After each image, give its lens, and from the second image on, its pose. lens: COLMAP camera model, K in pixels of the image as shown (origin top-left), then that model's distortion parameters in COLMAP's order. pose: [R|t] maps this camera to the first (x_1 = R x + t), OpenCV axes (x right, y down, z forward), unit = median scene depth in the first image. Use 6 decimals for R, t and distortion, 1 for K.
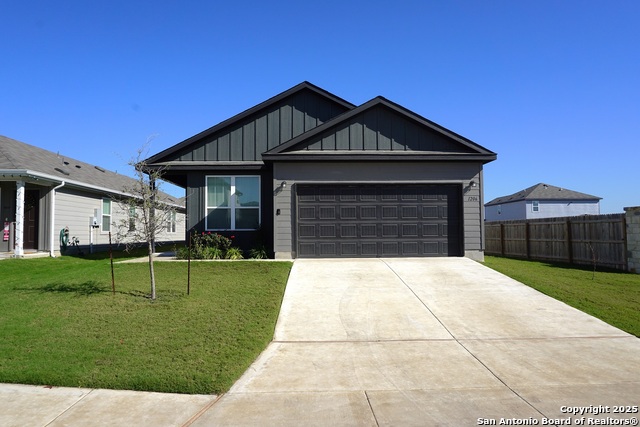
lens RADIAL K [[442.2, 0, 323.2], [0, 442.2, 212.8], [0, 0, 1]] dist [-0.024289, 0.008894]
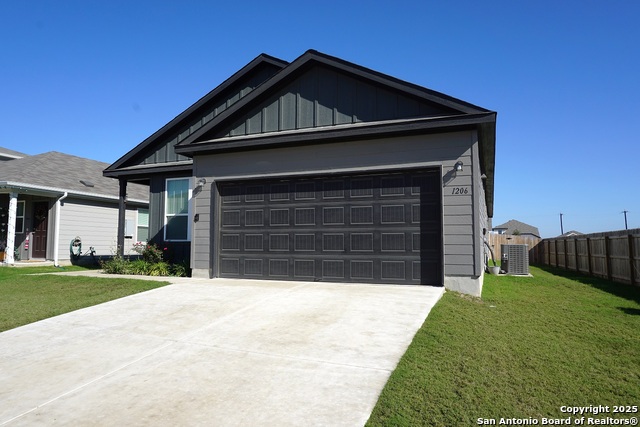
lens RADIAL K [[442.2, 0, 318.0], [0, 442.2, 212.2], [0, 0, 1]] dist [-0.024289, 0.008894]
pose [[0.903526, -0.022028, -0.427966, 0.421734], [0.008652, 0.999412, -0.033174, 0.015908], [0.428446, 0.026271, 0.903186, 0.371963]]
